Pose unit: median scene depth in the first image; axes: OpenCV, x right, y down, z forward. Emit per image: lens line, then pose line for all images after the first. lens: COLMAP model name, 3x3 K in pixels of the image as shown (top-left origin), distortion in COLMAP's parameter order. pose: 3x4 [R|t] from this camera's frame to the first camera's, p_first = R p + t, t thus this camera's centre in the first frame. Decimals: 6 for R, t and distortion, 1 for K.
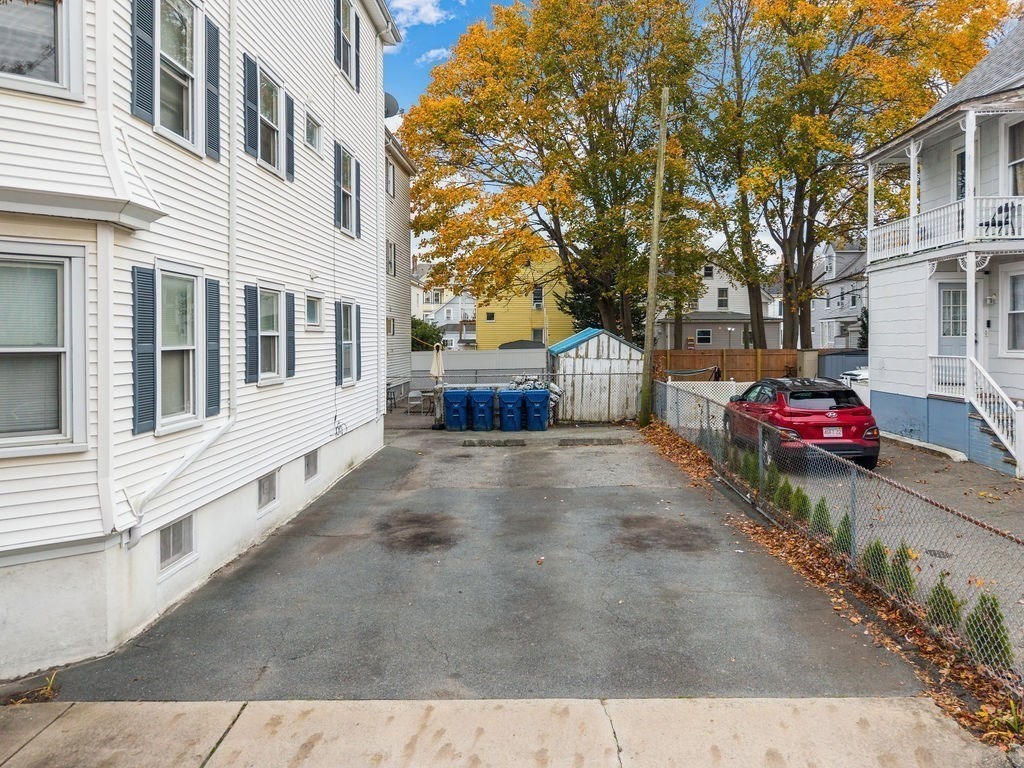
lens RADIAL K [[693.6, 0, 510.6], [0, 693.6, 345.3], [0, 0, 1]] dist [0.031716, -0.020533]
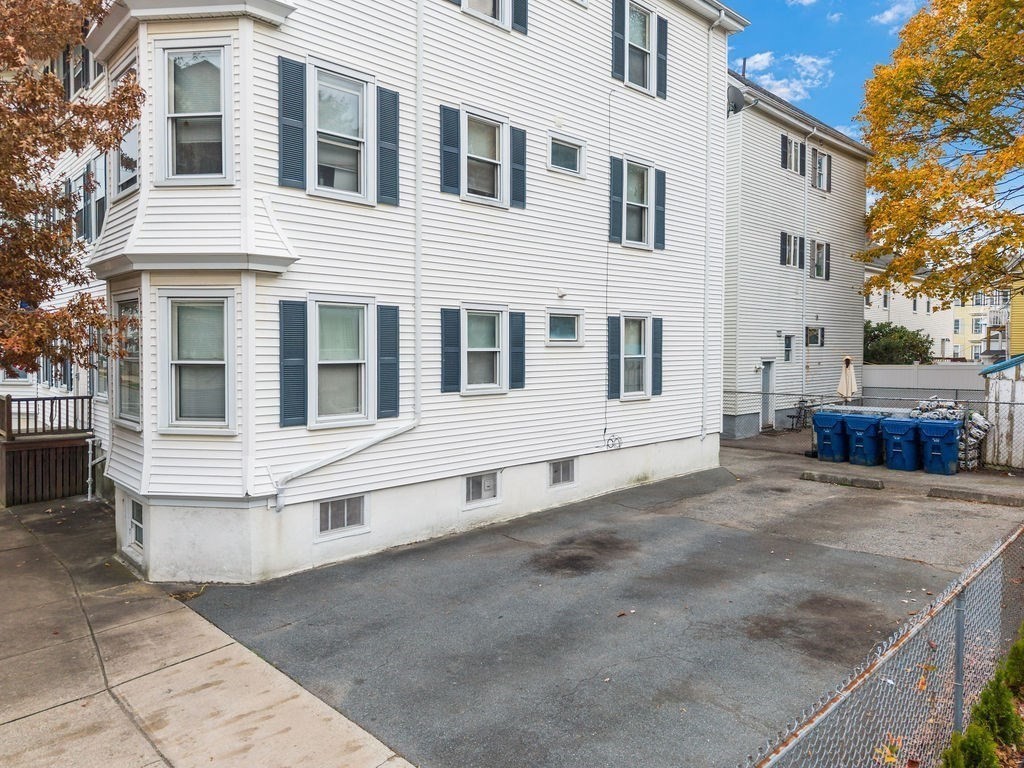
lens RADIAL K [[688.4, 0, 518.6], [0, 688.4, 366.0], [0, 0, 1]] dist [0.041370, -0.046353]
pose [[0.719049, 0.023742, -0.694553, 0.652777], [-0.011746, 0.999689, 0.022012, -0.021047], [0.694860, -0.007670, 0.719104, 0.342246]]
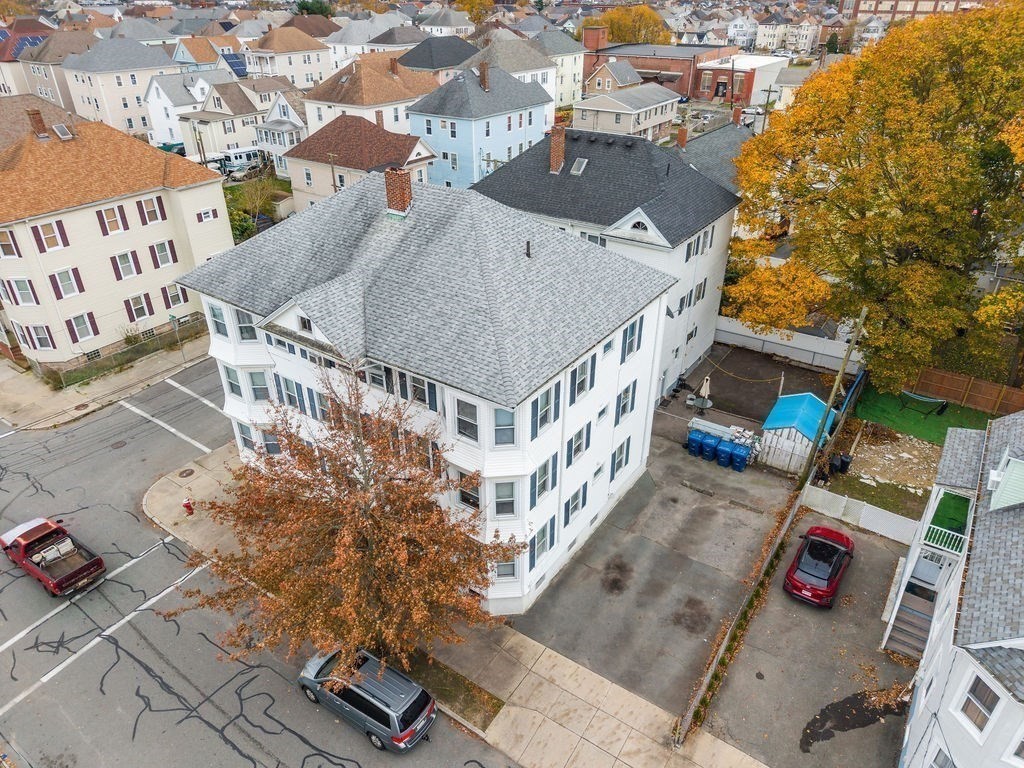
lens RADIAL K [[688.4, 0, 518.6], [0, 688.4, 366.0], [0, 0, 1]] dist [0.041370, -0.046353]
pose [[0.843219, 0.261557, -0.469648, 0.911953], [-0.009356, 0.880658, 0.473659, -2.631633], [0.537488, -0.395005, 0.745035, -1.444901]]
